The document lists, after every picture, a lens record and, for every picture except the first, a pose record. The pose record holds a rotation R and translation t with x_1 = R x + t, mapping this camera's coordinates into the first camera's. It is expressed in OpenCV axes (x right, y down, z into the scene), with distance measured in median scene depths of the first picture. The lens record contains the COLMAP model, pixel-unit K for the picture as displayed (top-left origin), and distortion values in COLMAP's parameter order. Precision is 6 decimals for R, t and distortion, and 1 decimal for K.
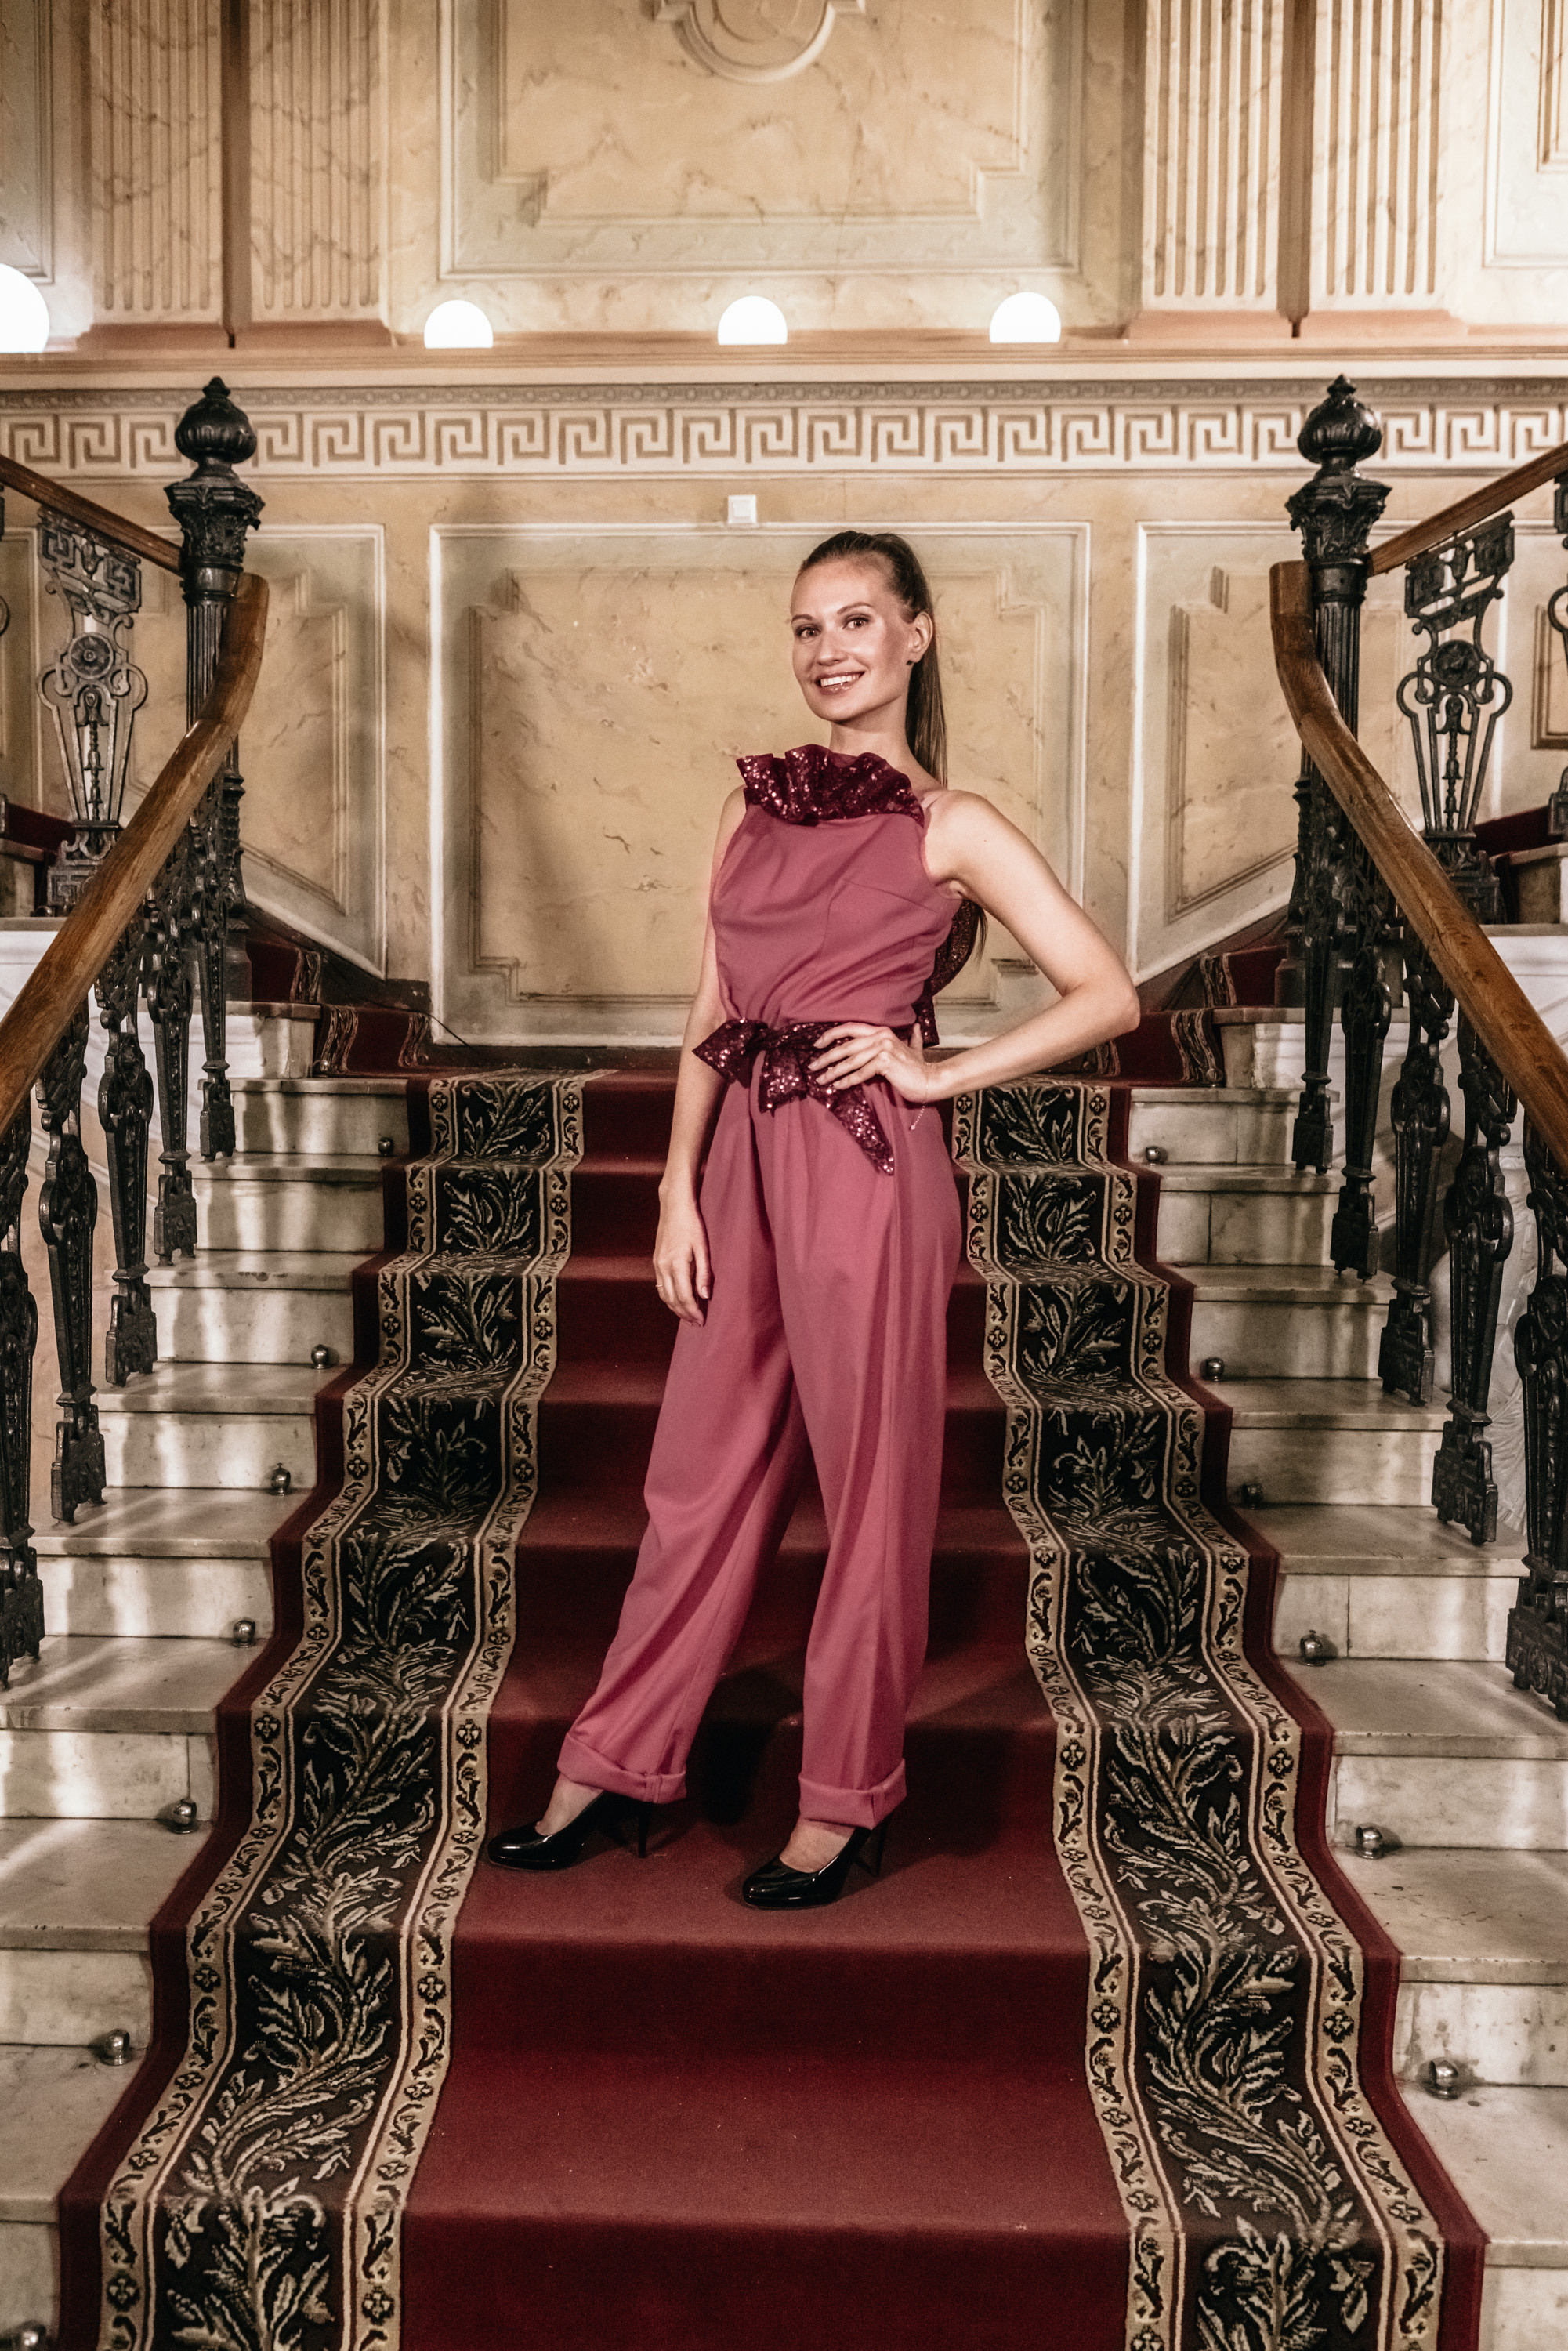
lens RADIAL K [[2023.3, 0, 650.3], [0, 2023.3, 1171.0], [0, 0, 1]] dist [-0.003650, 0.005449]
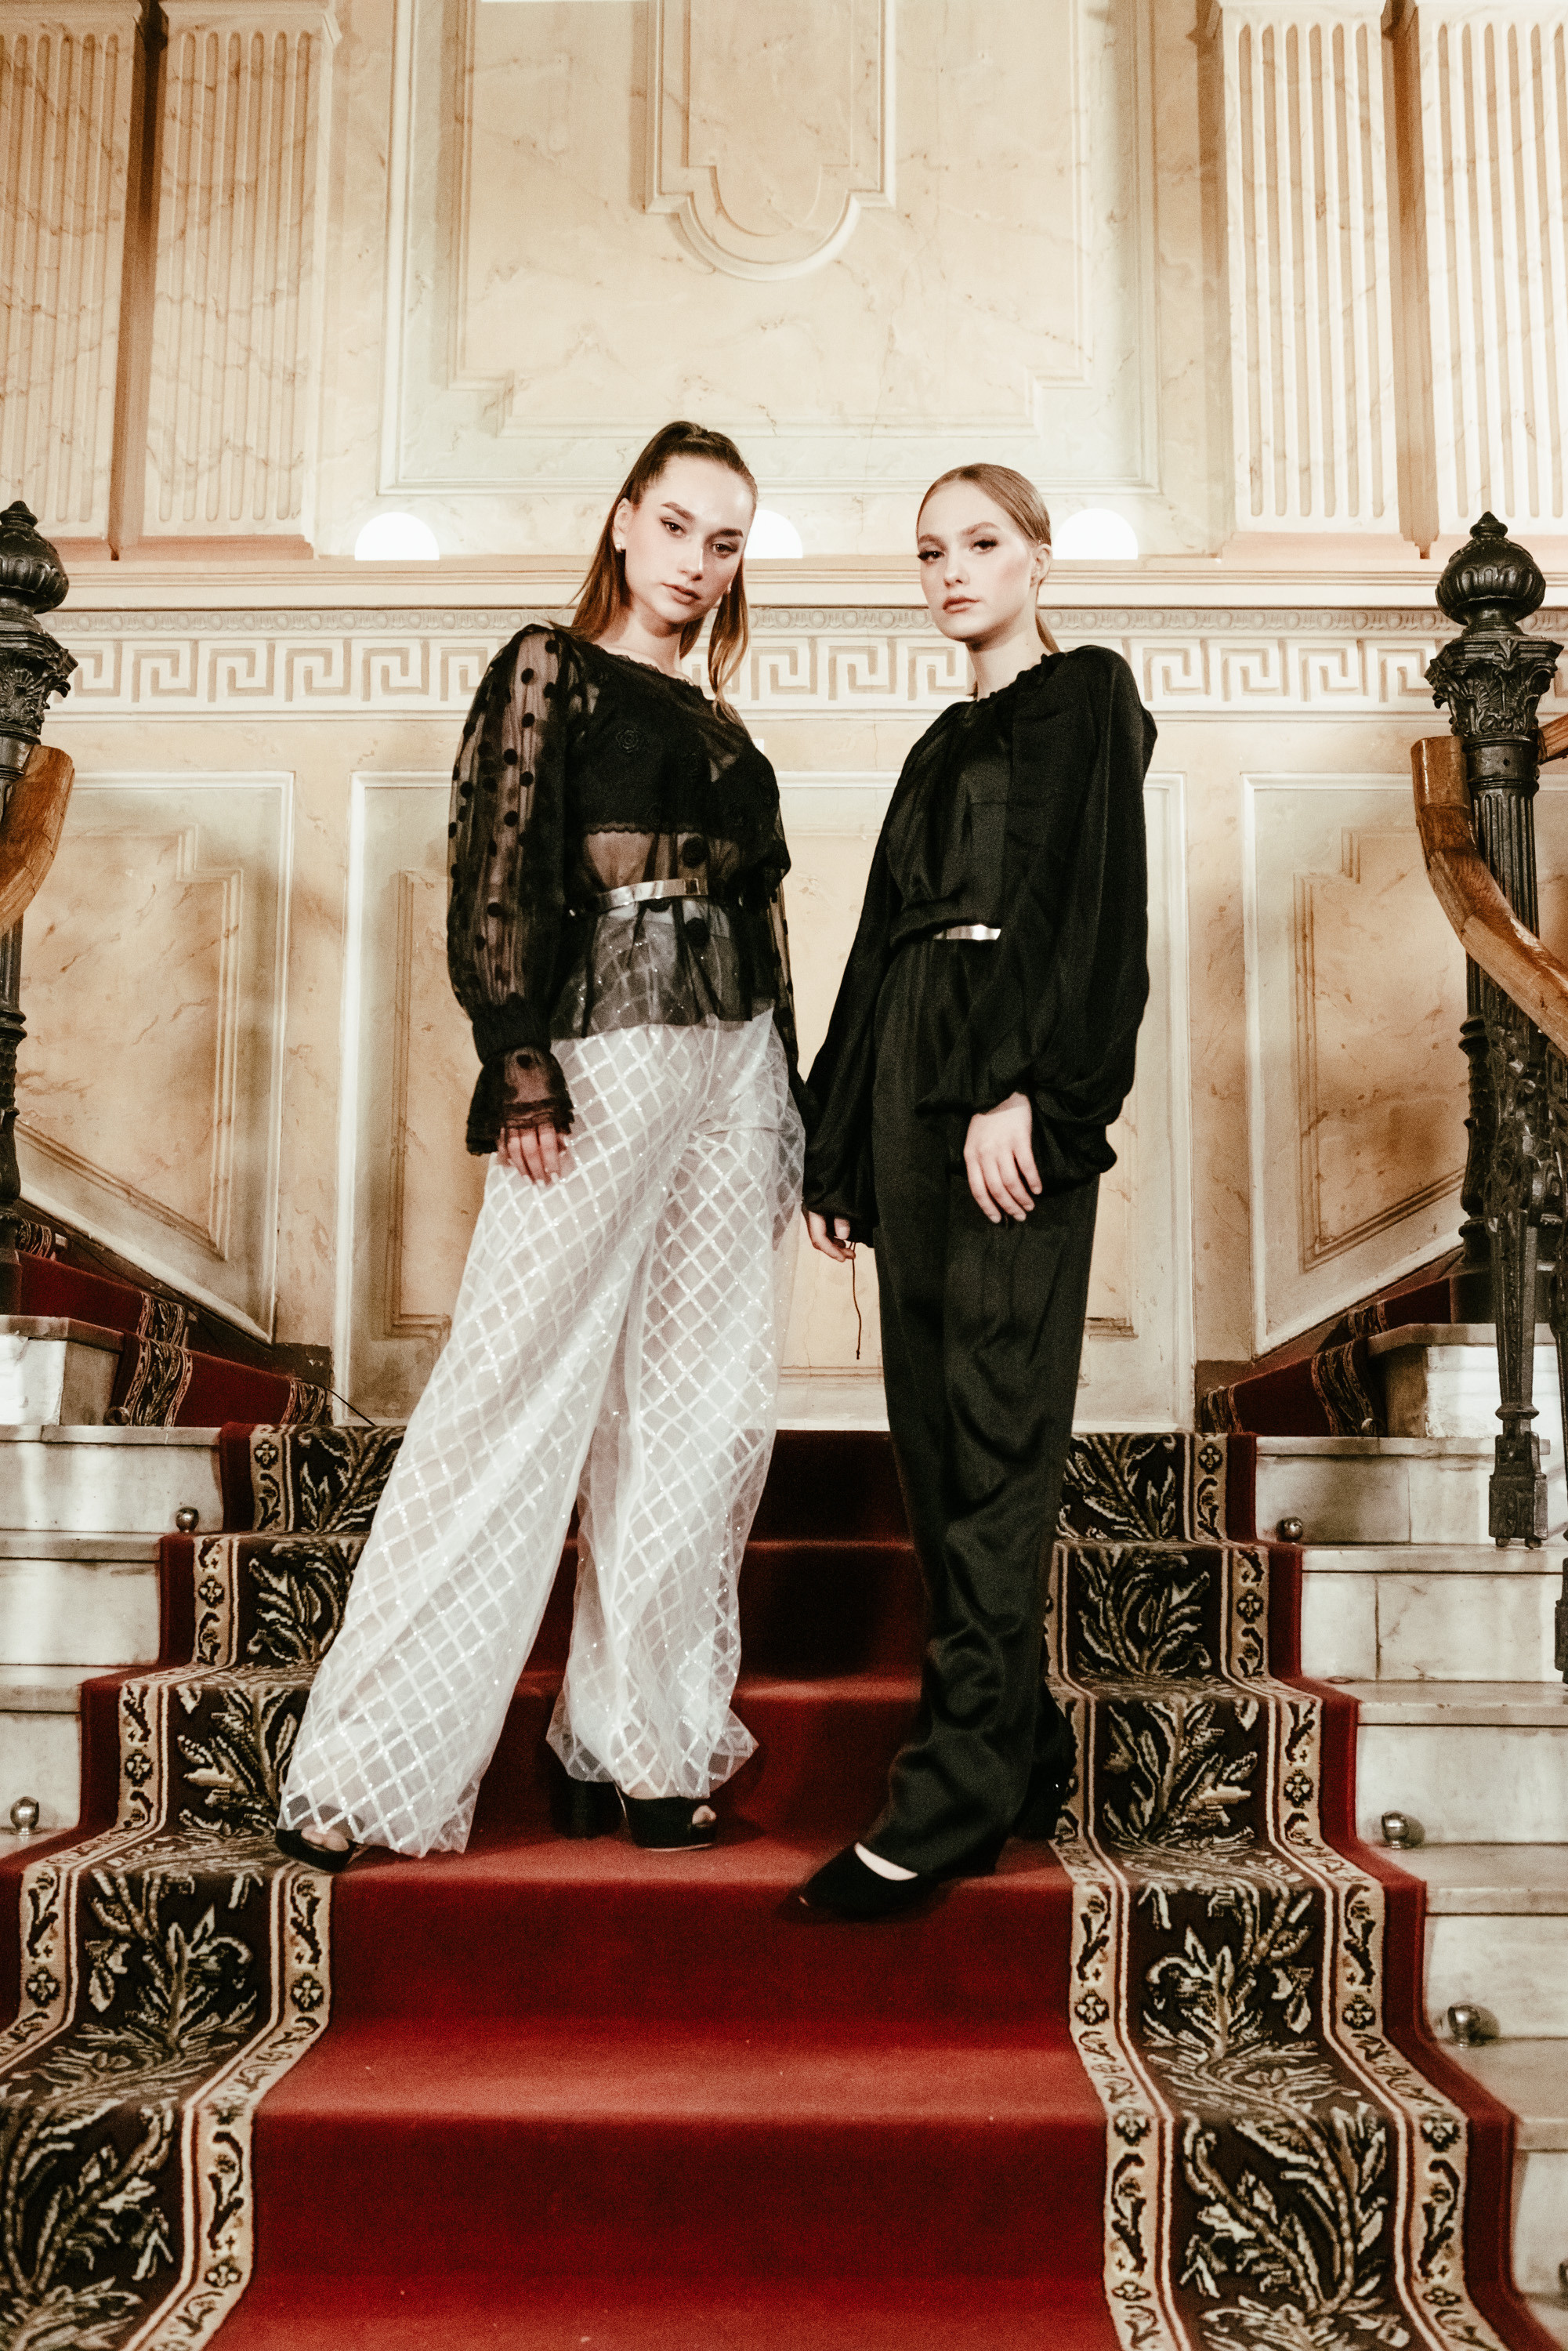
lens RADIAL K [[2342.1, 0, 794.3], [0, 2342.1, 1205.8], [0, 0, 1]] dist [-0.037480, 0.026129]
pose [[0.999532, 0.004768, 0.030229, 0.064998], [0.001489, 0.979046, -0.203634, 0.057153], [-0.030566, 0.203584, 0.978580, 0.241450]]
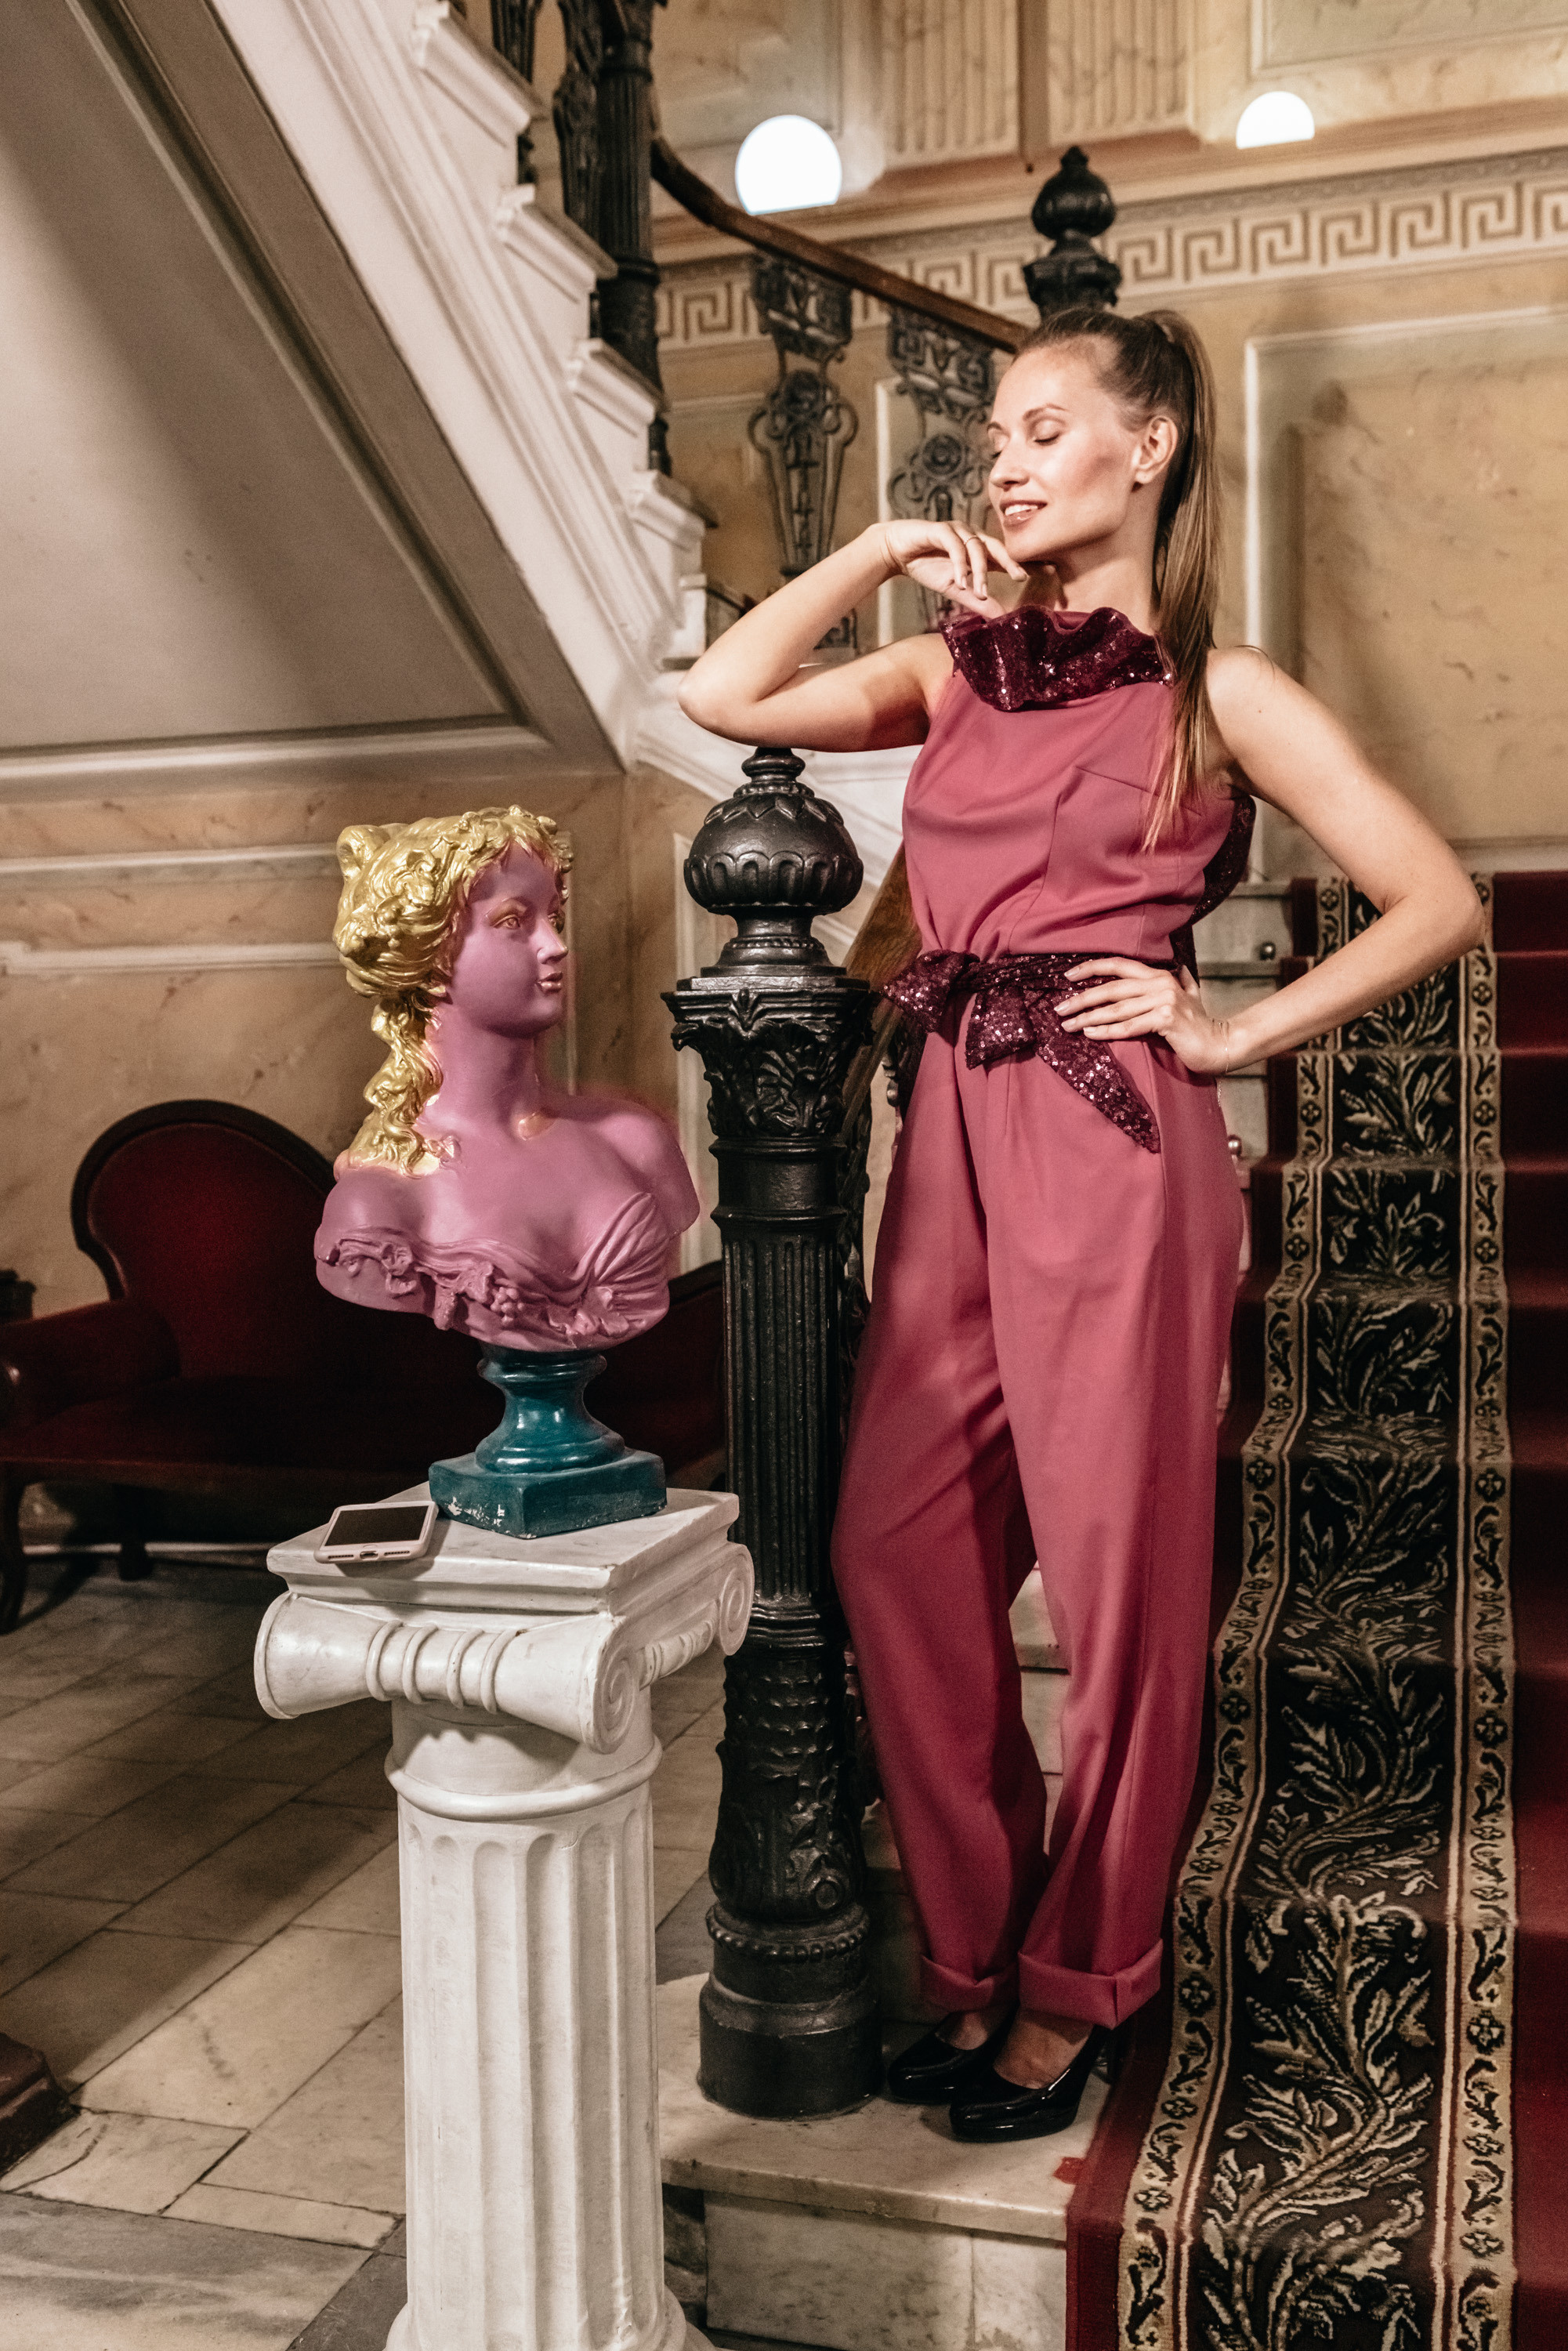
lens RADIAL K [[2155.9, 0, 798.4], [0, 2155.9, 1176.3], [0, 0, 1]] dist [-0.004433, 0.002329]
pose [[0.970360, -0.008134, -0.241528, -0.128301], [0.006885, 0.999958, -0.006016, 0.119037], [0.241567, 0.004175, 0.970375, -0.005600]]
